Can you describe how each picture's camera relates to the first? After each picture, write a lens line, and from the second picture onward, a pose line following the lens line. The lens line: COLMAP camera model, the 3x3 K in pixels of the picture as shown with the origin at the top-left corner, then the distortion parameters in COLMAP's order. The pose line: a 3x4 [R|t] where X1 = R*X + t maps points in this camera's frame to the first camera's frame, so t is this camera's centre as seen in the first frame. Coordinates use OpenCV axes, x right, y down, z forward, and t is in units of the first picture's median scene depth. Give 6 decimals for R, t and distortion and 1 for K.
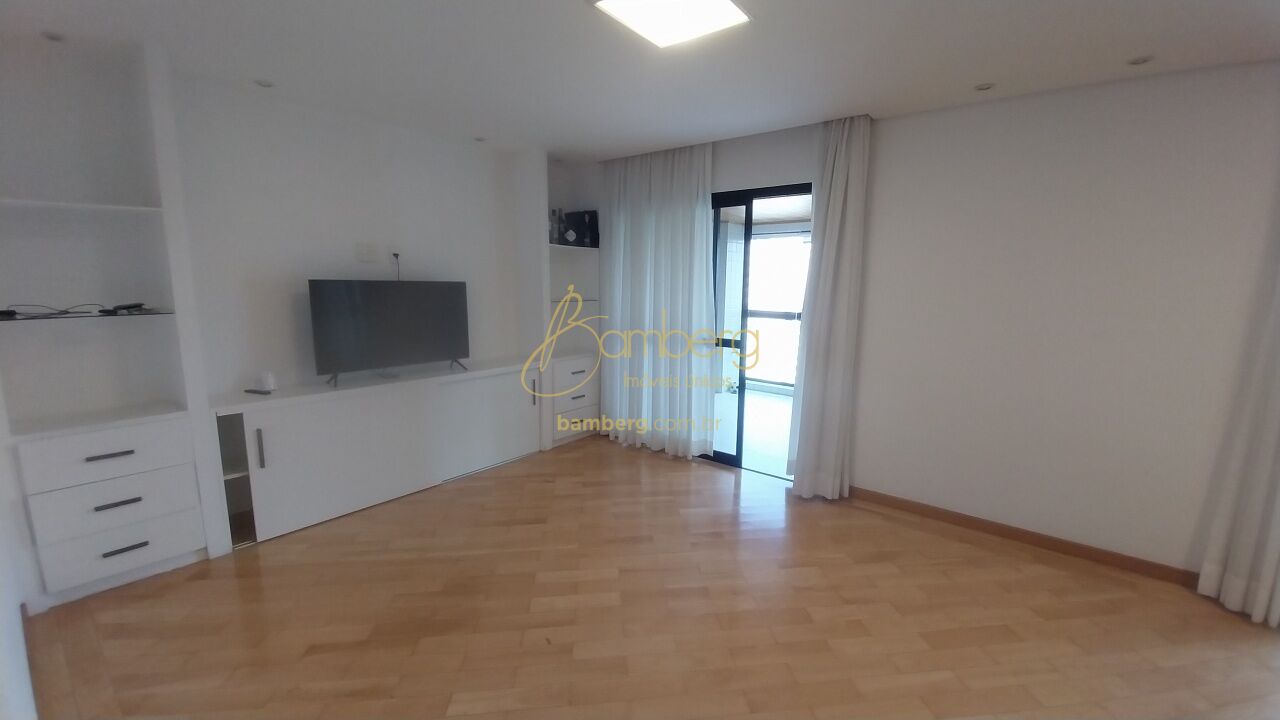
lens RADIAL K [[489.0, 0, 661.6], [0, 489.0, 360.1], [0, 0, 1]] dist [0.013628, -0.014023]
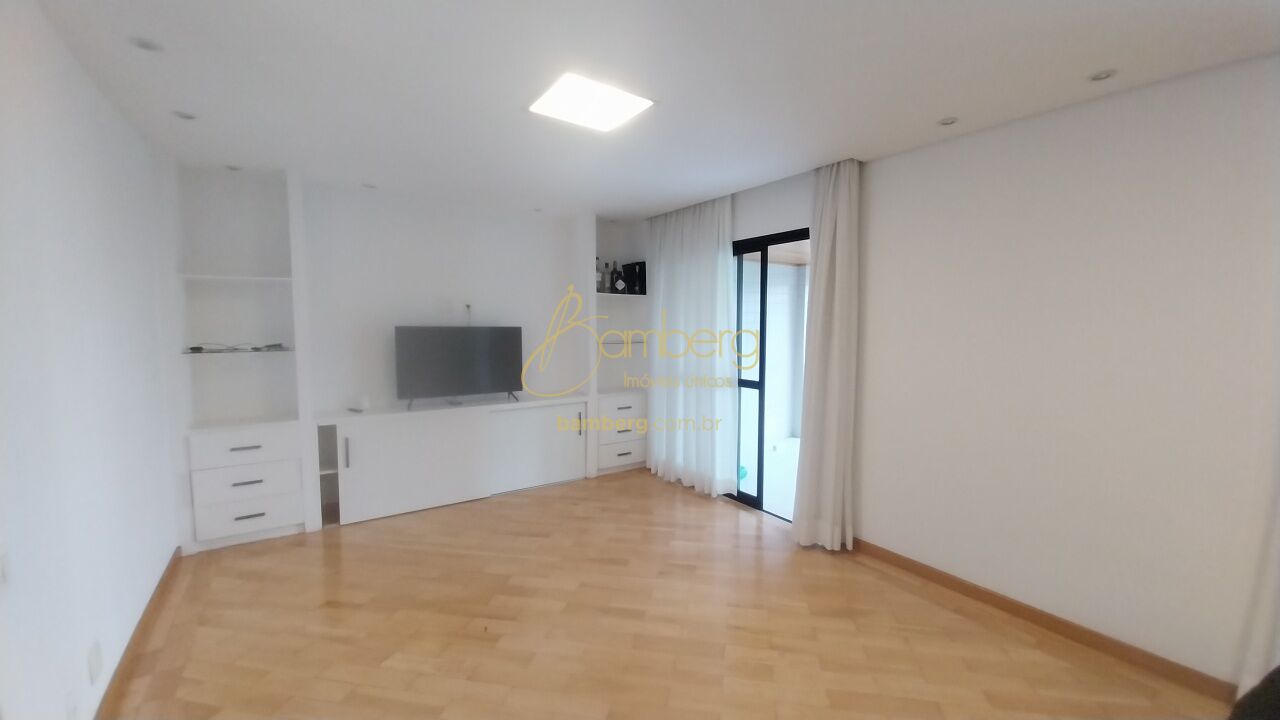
lens RADIAL K [[489.0, 0, 661.6], [0, 489.0, 360.1], [0, 0, 1]] dist [0.013628, -0.014023]
pose [[0.956217, 0.010658, -0.292465, 0.314474], [-0.035991, 0.996033, -0.081375, 0.007106], [0.290438, 0.088339, 0.952808, -0.033037]]
